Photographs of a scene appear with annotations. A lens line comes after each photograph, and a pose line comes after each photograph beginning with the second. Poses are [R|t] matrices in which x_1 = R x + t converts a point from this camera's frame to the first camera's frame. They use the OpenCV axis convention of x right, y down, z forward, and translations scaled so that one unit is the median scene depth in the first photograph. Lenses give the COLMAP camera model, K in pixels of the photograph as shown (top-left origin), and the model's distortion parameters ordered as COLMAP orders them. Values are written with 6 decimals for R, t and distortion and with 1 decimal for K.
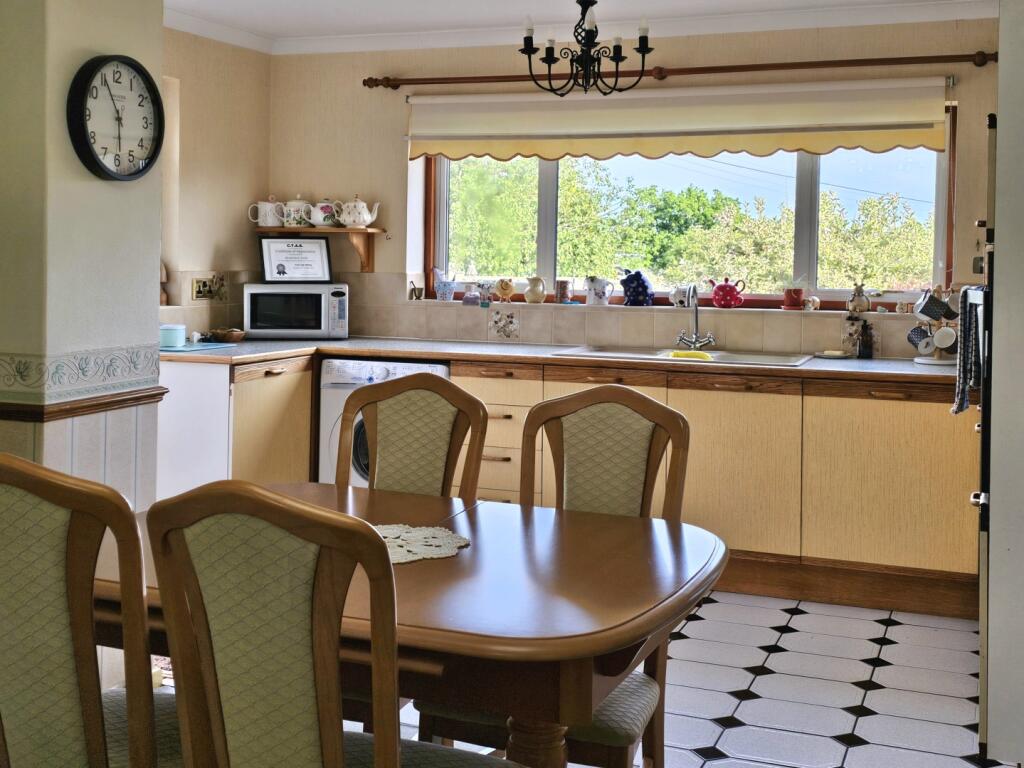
lens RADIAL K [[1203.2, 0, 509.7], [0, 1203.2, 353.5], [0, 0, 1]] dist [0.114652, -0.070178]
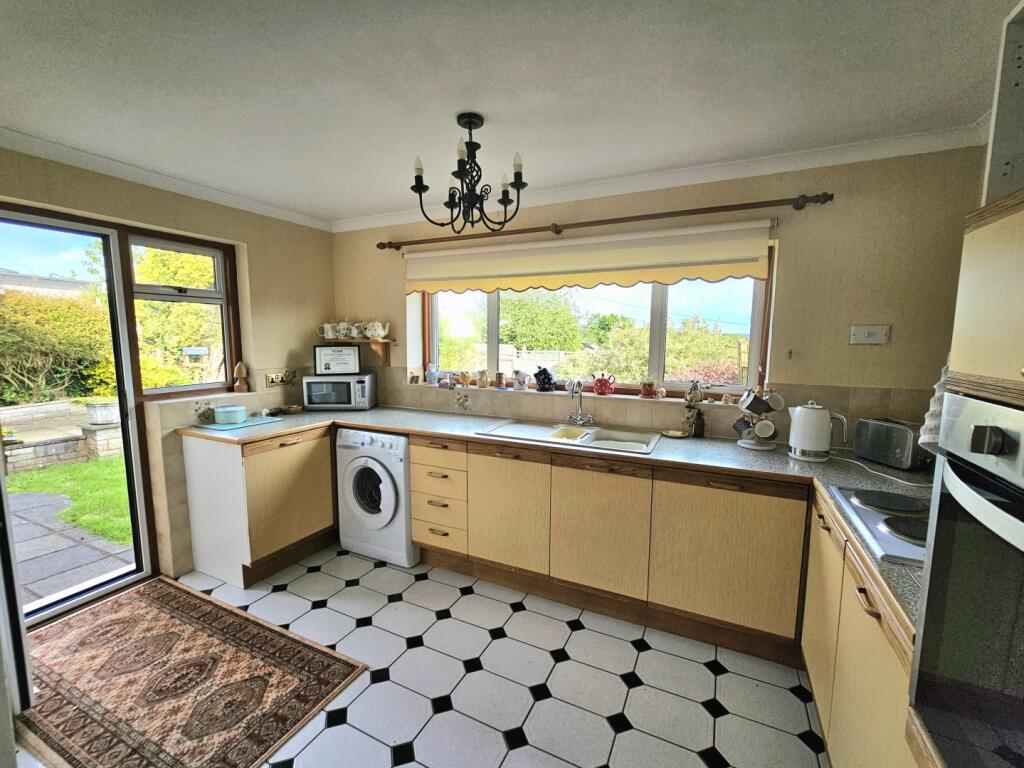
lens RADIAL K [[405.7, 0, 538.0], [0, 405.7, 421.6], [0, 0, 1]] dist [-0.000897, -0.000022]
pose [[0.999351, -0.002955, -0.035911, 0.117152], [0.007312, 0.992529, 0.121791, -0.064191], [0.035283, -0.121975, 0.991906, 0.495789]]
